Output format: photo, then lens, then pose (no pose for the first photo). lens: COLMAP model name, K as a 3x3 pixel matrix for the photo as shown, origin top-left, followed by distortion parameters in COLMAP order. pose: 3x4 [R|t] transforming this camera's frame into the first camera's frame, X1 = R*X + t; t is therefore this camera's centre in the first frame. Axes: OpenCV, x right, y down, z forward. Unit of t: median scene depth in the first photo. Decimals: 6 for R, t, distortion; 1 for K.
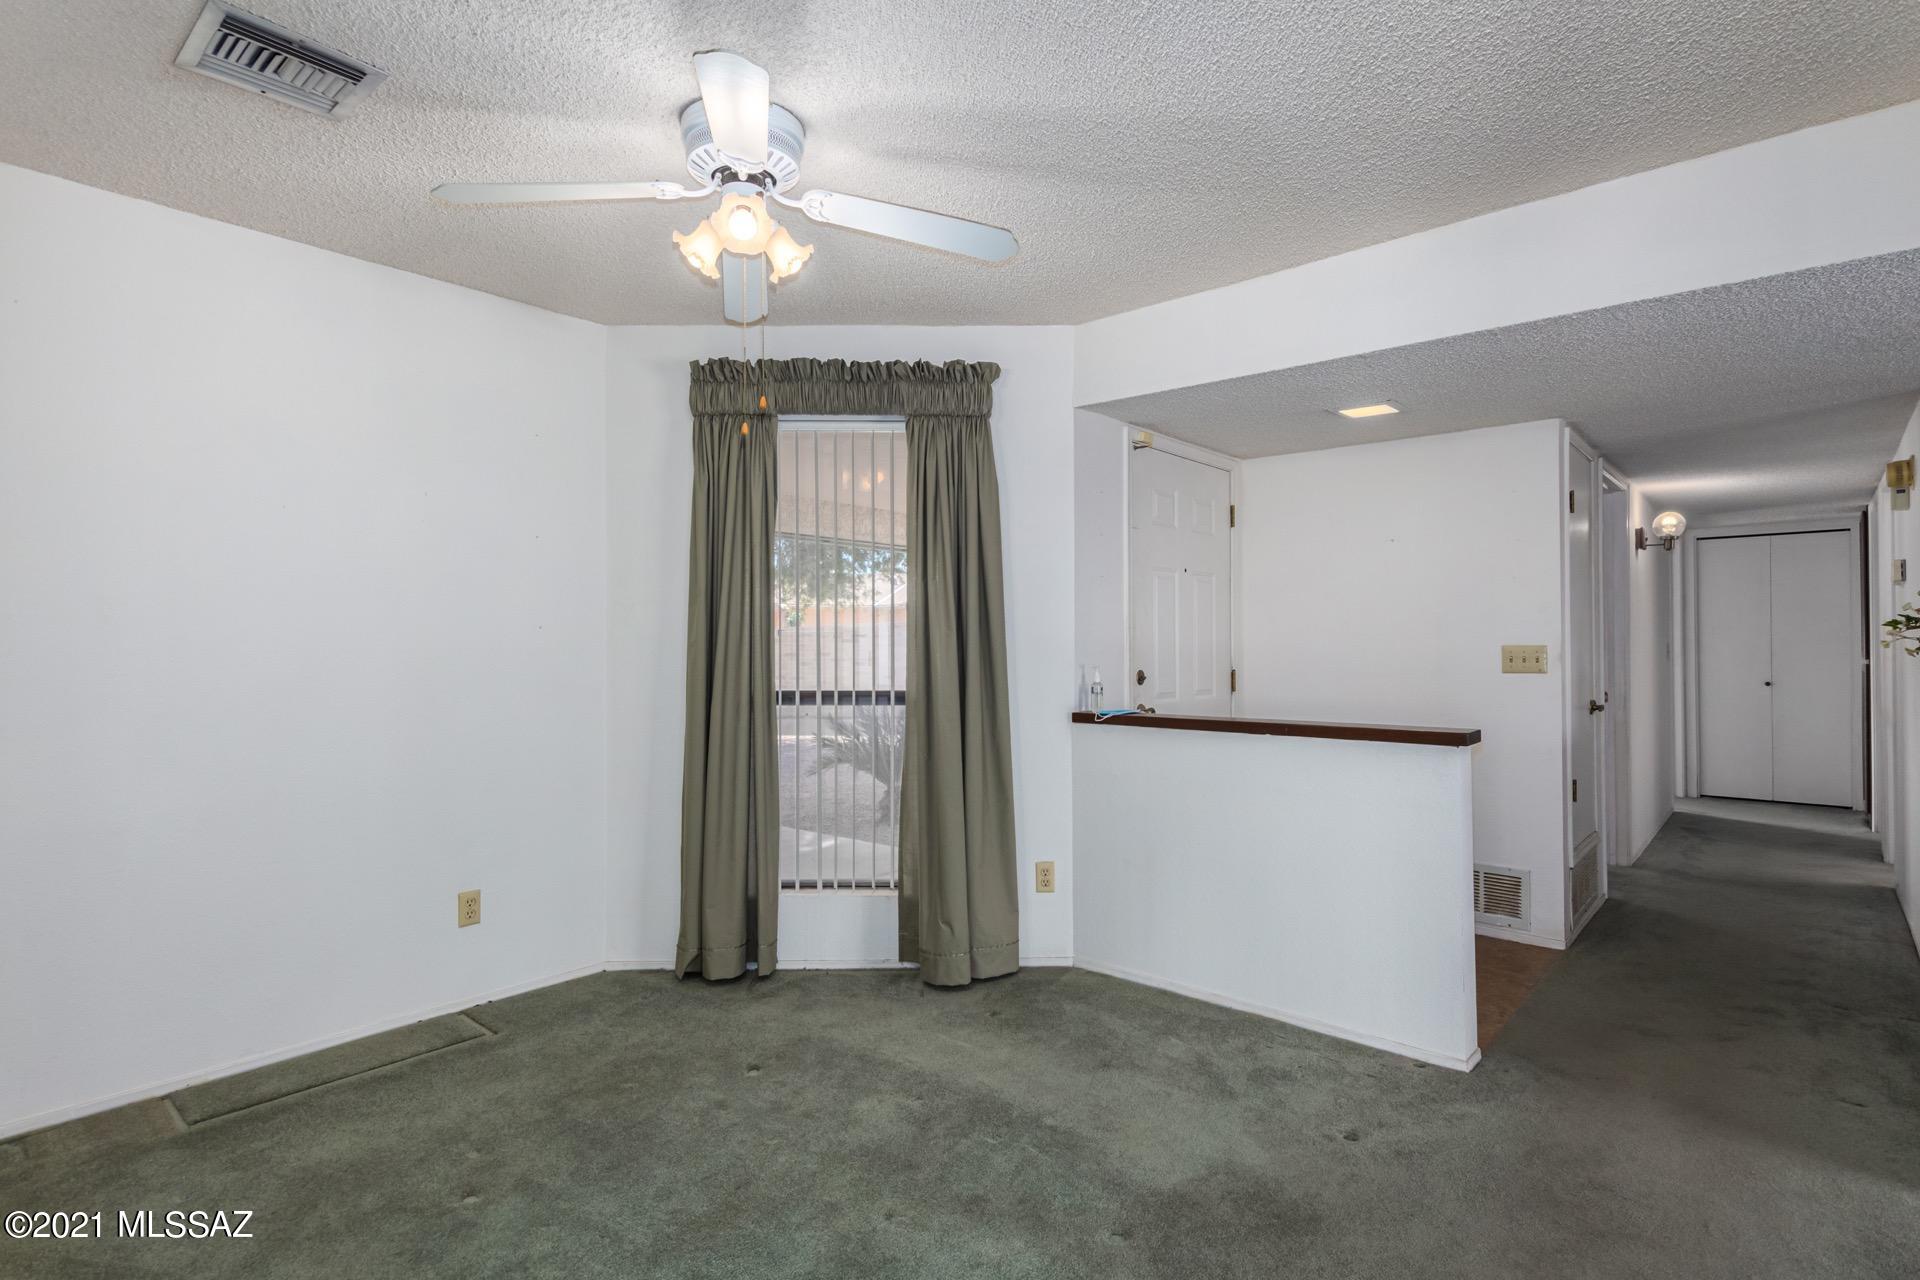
lens RADIAL K [[932.1, 0, 960.0], [0, 932.1, 640.0], [0, 0, 1]] dist [0.001287, -0.000146]
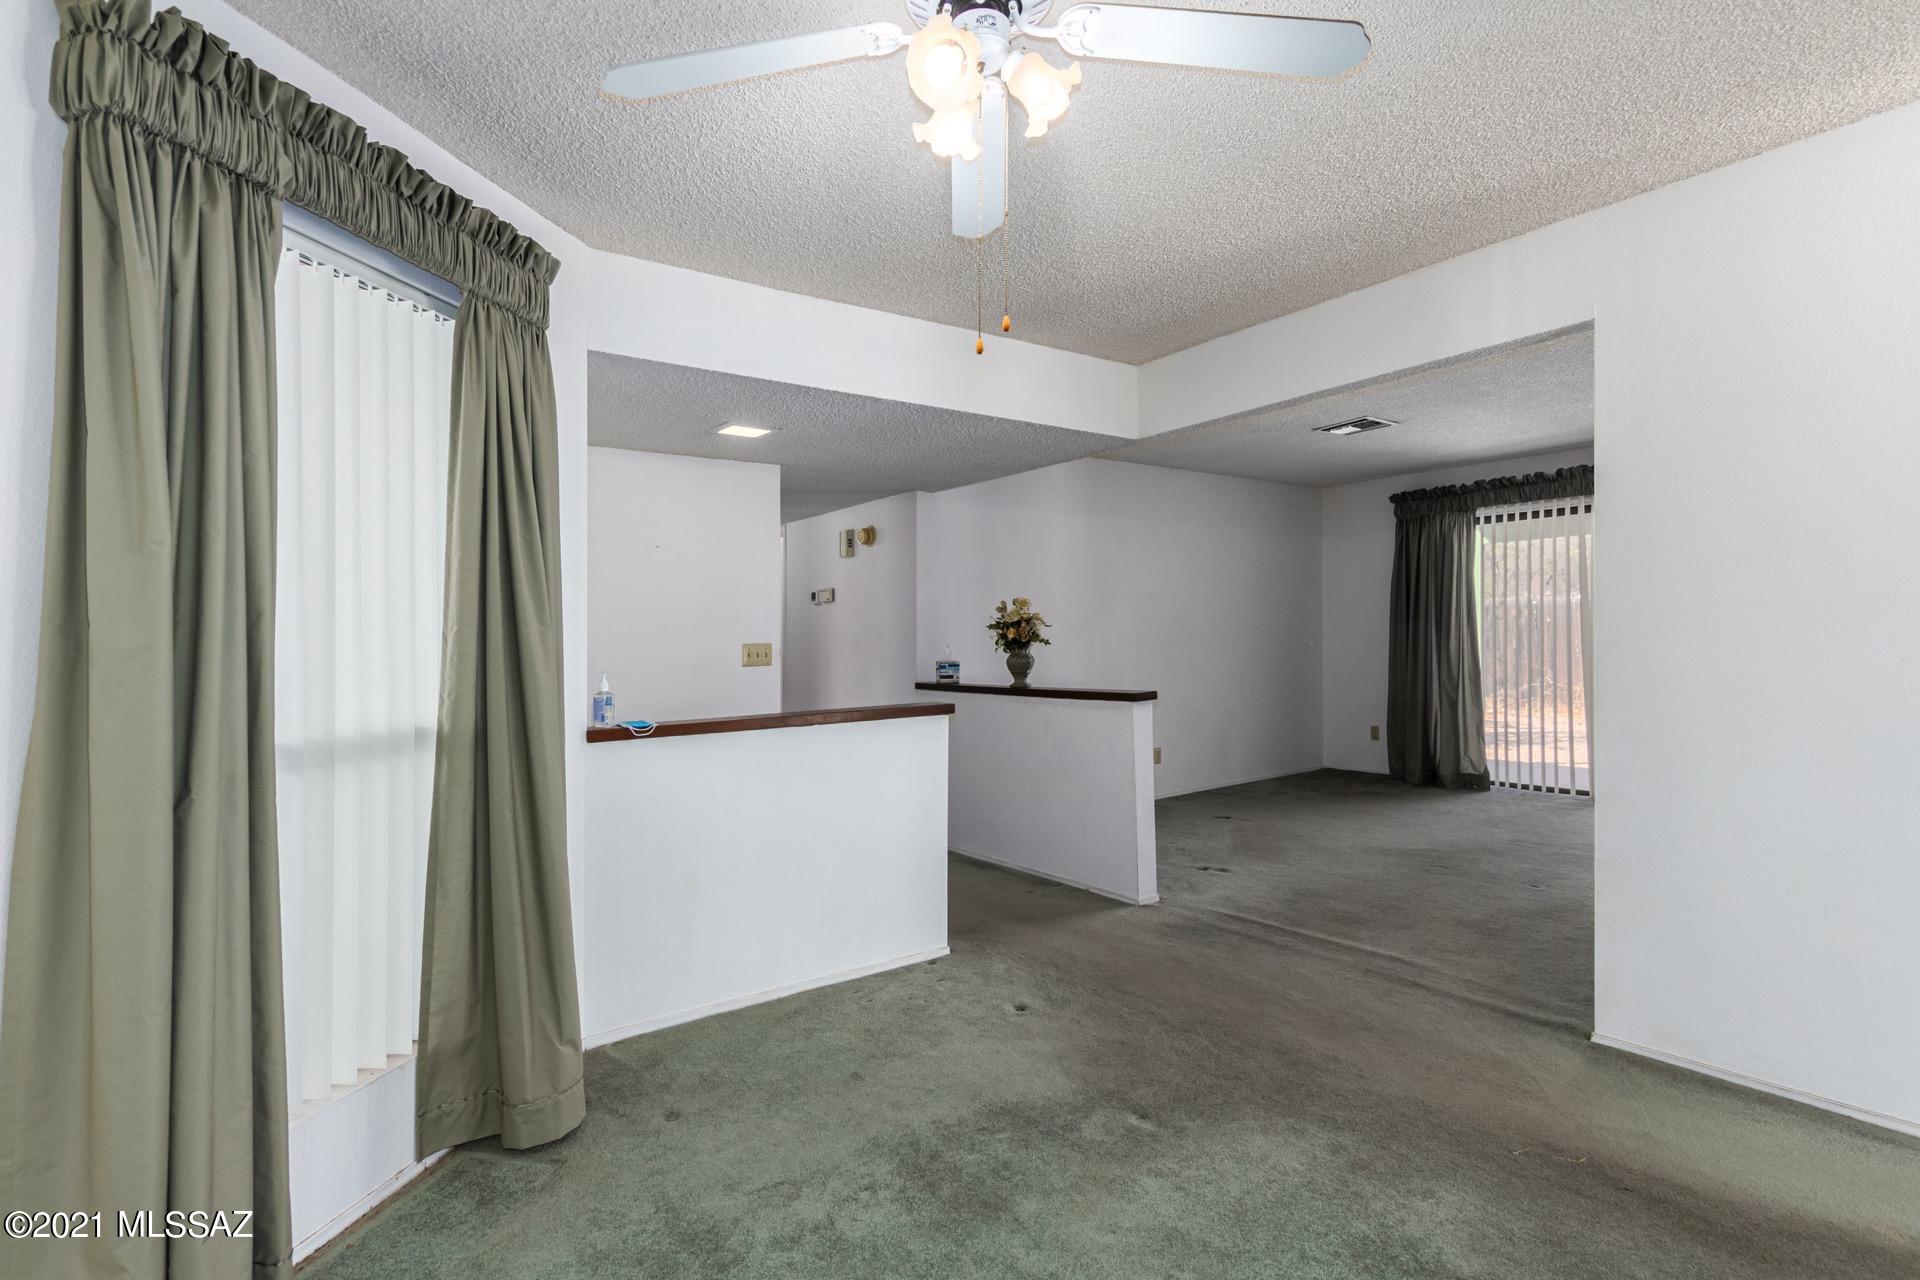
lens RADIAL K [[939.7, 0, 964.8], [0, 939.7, 648.5], [0, 0, 1]] dist [-0.000954, -0.000272]
pose [[0.206778, -0.011137, 0.978324, -0.649806], [0.007859, 0.999922, 0.009722, 0.003253], [-0.978356, 0.005678, 0.206850, 0.568141]]
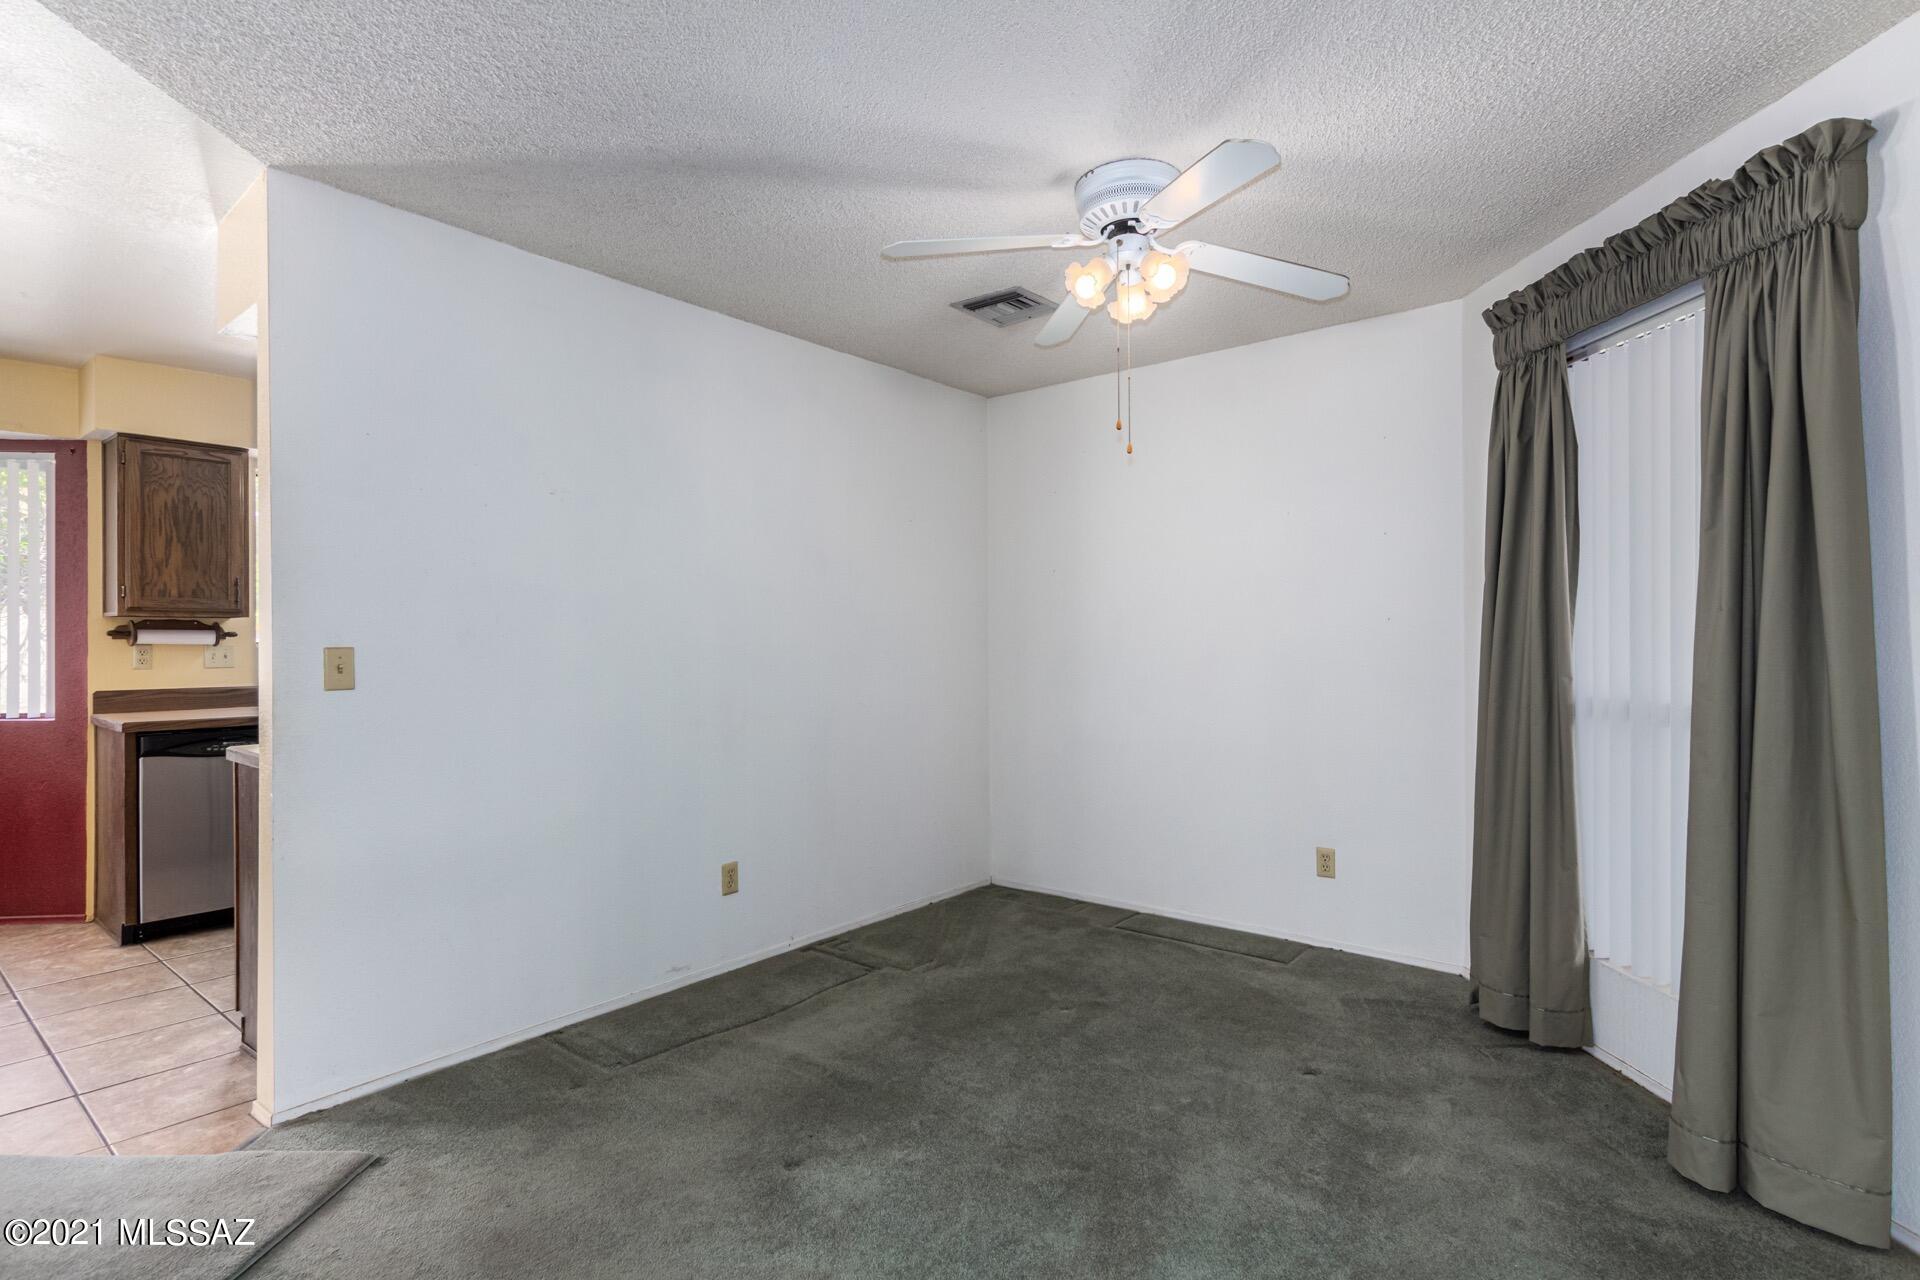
lens RADIAL K [[932.1, 0, 960.0], [0, 932.1, 640.0], [0, 0, 1]] dist [0.001287, -0.000146]
pose [[0.046813, 0.006163, -0.998885, 0.590712], [0.009251, 0.999935, 0.006603, -0.001196], [0.998861, -0.009550, 0.046753, 0.478408]]
